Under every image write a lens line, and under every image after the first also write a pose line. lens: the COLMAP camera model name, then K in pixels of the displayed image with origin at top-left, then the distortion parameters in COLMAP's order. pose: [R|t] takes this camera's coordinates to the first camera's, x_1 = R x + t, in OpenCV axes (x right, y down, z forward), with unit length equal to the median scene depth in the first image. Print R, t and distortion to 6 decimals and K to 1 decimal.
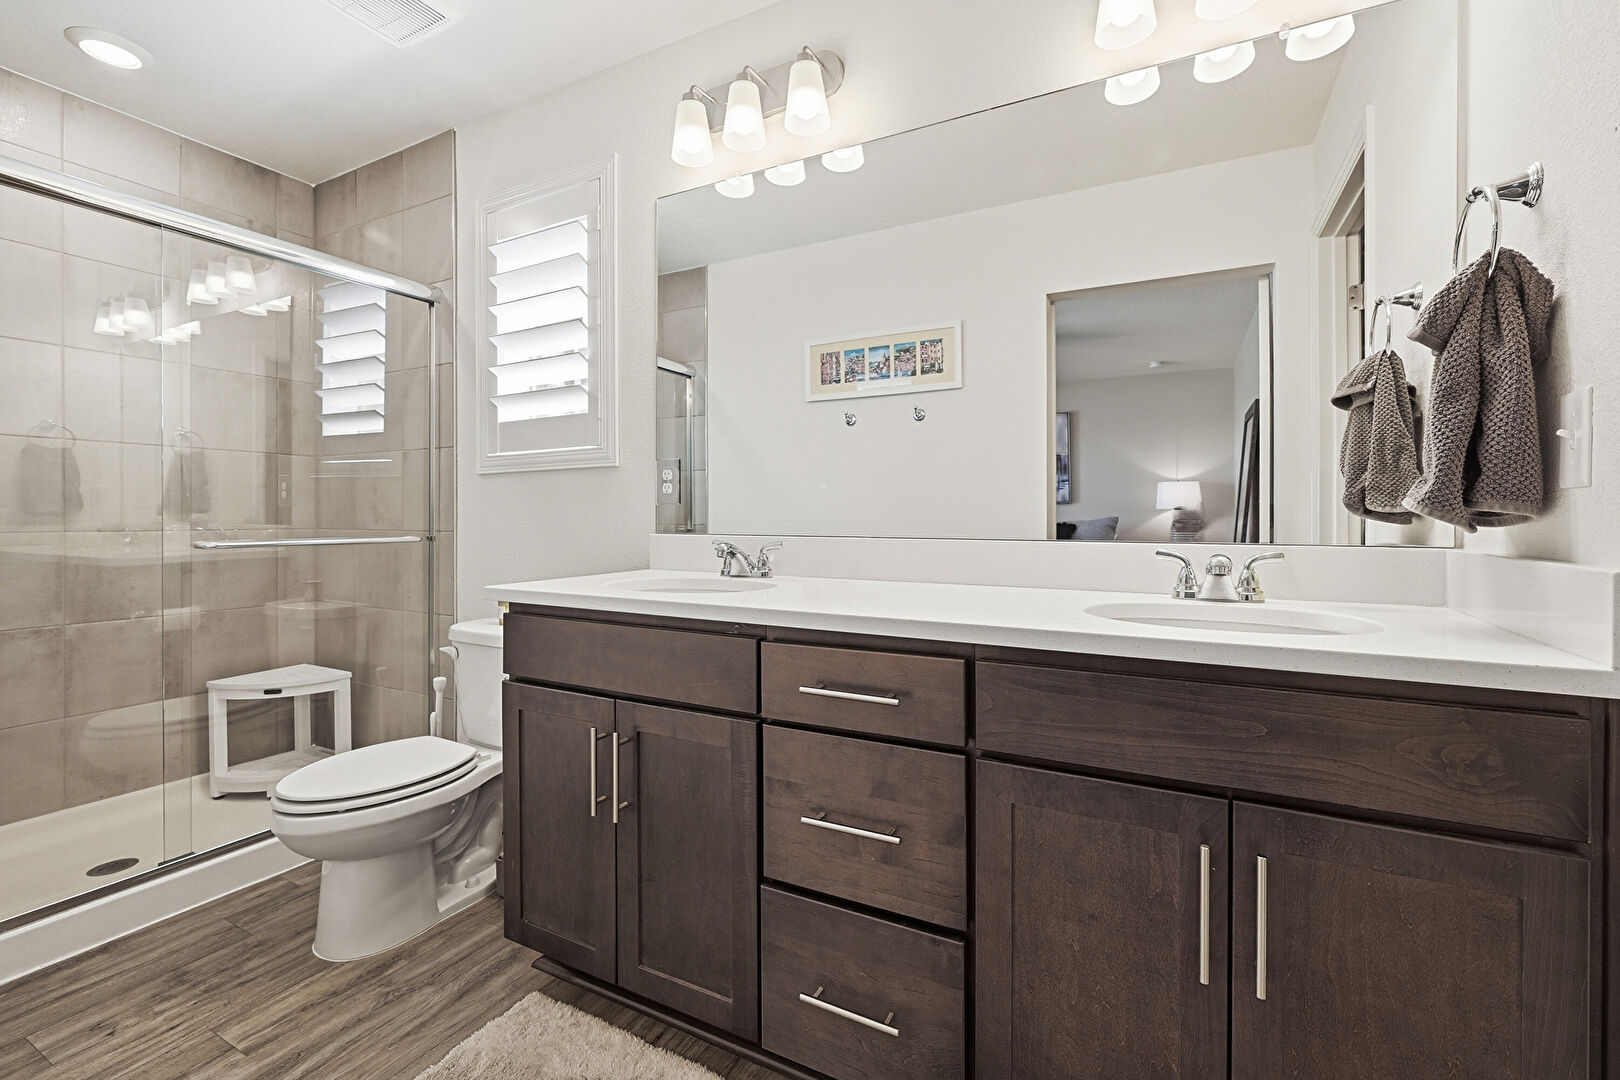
lens RADIAL K [[669.9, 0, 837.9], [0, 669.9, 517.0], [0, 0, 1]] dist [-0.000038, -0.000611]
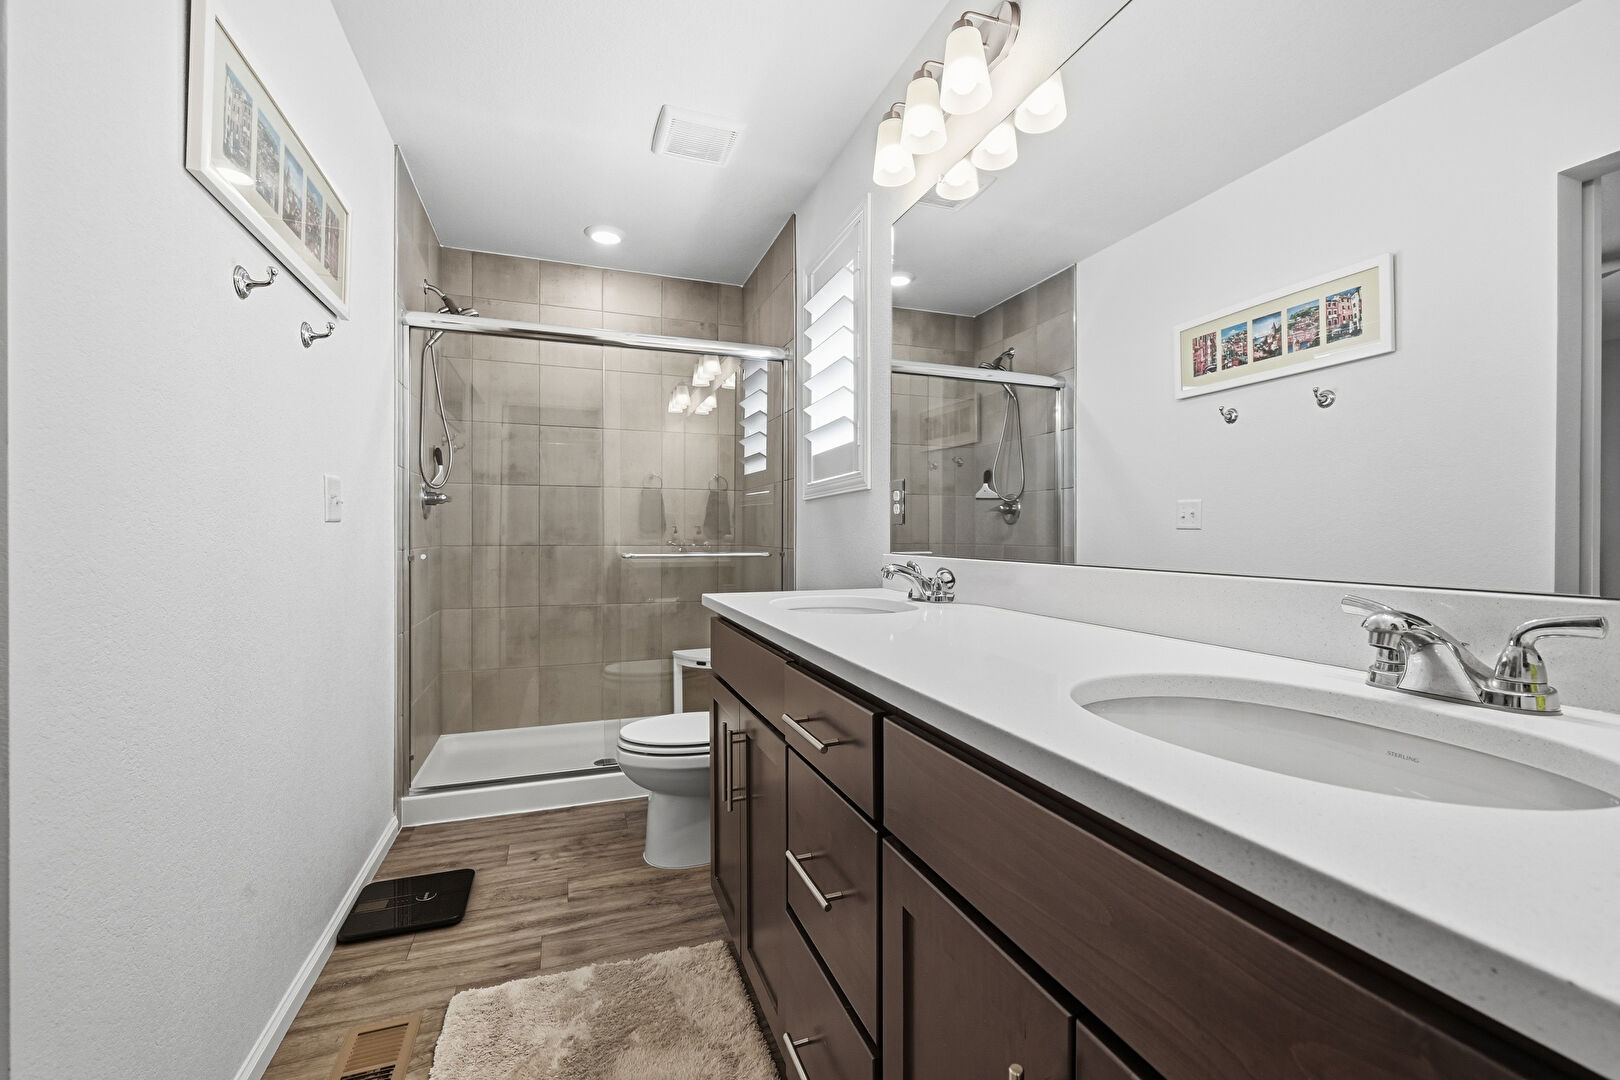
lens RADIAL K [[669.9, 0, 815.7], [0, 669.9, 535.1], [0, 0, 1]] dist [-0.000038, -0.000611]
pose [[0.754729, 0.001705, -0.656035, 0.223603], [-0.003780, 0.999991, -0.001749, -0.001049], [0.656026, 0.003800, 0.754729, 0.109298]]
